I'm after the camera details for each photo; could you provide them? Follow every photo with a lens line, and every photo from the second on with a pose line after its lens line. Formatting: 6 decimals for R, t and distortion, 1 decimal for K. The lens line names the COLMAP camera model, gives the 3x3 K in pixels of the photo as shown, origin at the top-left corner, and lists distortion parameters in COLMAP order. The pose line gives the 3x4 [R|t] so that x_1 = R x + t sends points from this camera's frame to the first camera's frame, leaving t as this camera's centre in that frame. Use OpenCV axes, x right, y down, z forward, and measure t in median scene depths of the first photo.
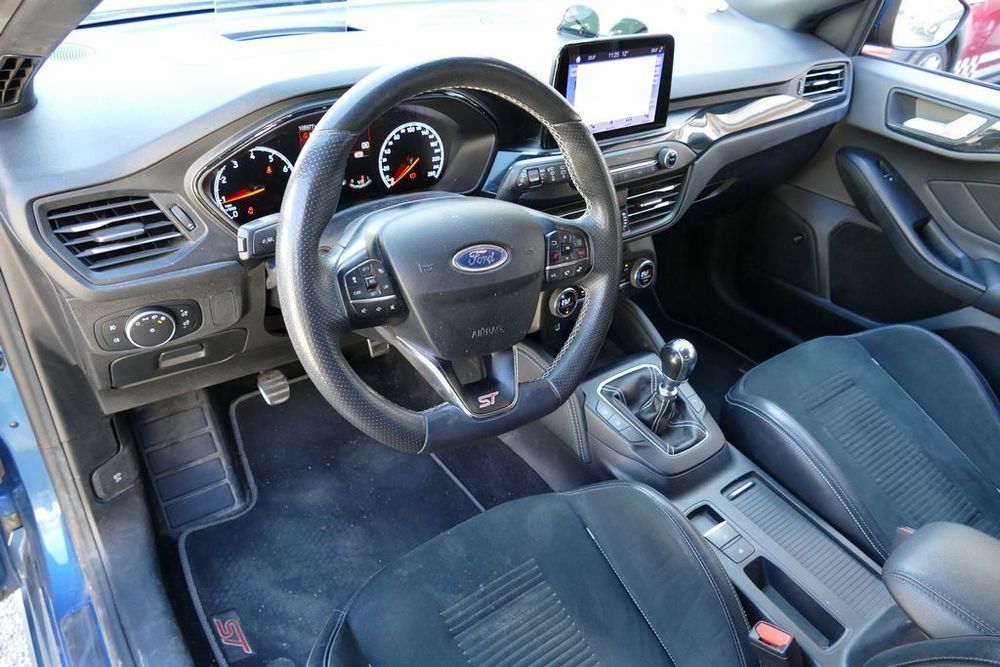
lens RADIAL K [[714.5, 0, 503.0], [0, 714.5, 335.6], [0, 0, 1]] dist [-0.018726, 0.005805]
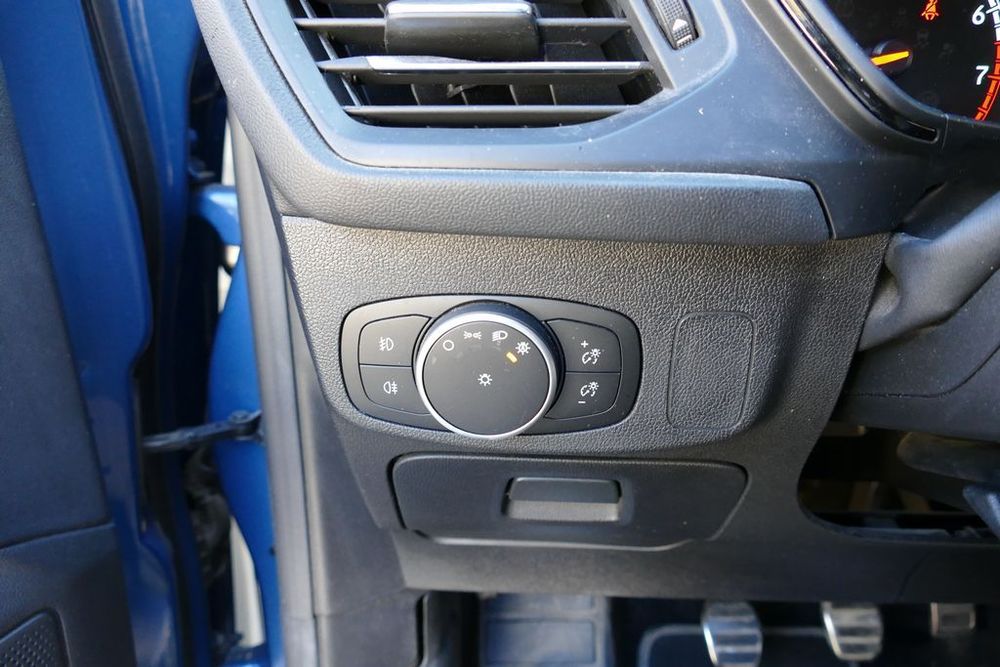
lens RADIAL K [[714.5, 0, 504.5], [0, 714.5, 331.4], [0, 0, 1]] dist [-0.018726, 0.005805]
pose [[0.802870, 0.117909, -0.584377, -0.262089], [-0.286881, 0.935698, -0.205349, 0.030919], [0.522588, 0.332515, 0.785070, 0.648183]]
